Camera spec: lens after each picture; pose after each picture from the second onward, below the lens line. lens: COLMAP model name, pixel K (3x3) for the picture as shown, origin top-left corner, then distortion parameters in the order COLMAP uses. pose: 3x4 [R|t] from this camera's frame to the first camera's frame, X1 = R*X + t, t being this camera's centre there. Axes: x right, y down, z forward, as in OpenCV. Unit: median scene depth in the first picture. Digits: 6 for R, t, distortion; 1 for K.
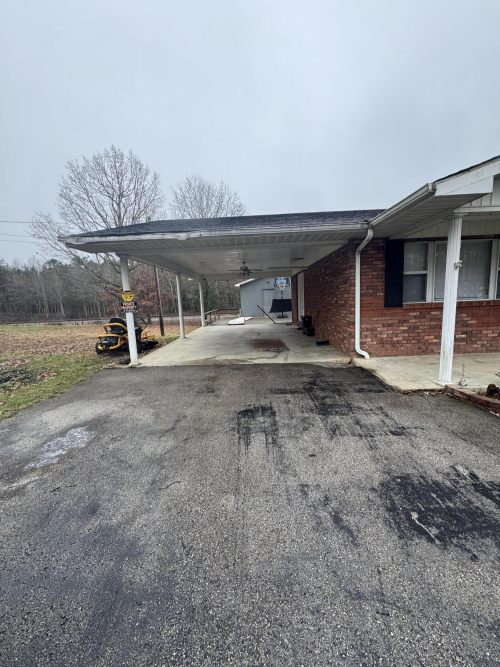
lens RADIAL K [[266.7, 0, 250.7], [0, 266.7, 333.7], [0, 0, 1]] dist [0.001988, 0.000166]
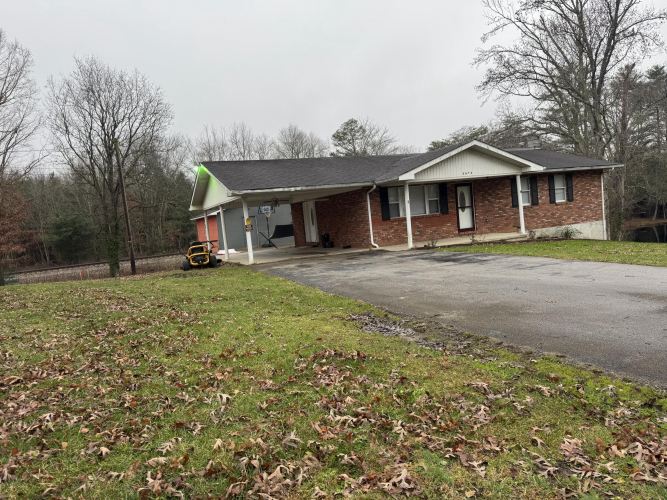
lens RADIAL K [[472.6, 0, 333.0], [0, 472.6, 249.5], [0, 0, 1]] dist [0.051409, -0.054851]
pose [[0.903715, -0.070810, 0.422237, -1.307553], [0.111108, 0.991228, -0.071573, 0.318369], [-0.413465, 0.111596, 0.903655, -1.964607]]
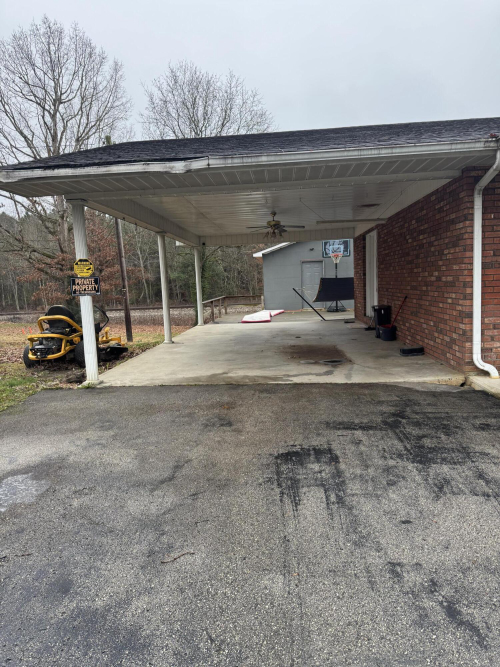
lens RADIAL K [[472.6, 0, 250.2], [0, 472.6, 336.2], [0, 0, 1]] dist [0.051409, -0.054851]
pose [[0.998500, 0.007222, -0.054267, -0.029614], [-0.007901, 0.999893, -0.012311, 0.023011], [0.054172, 0.012721, 0.998451, -0.047431]]
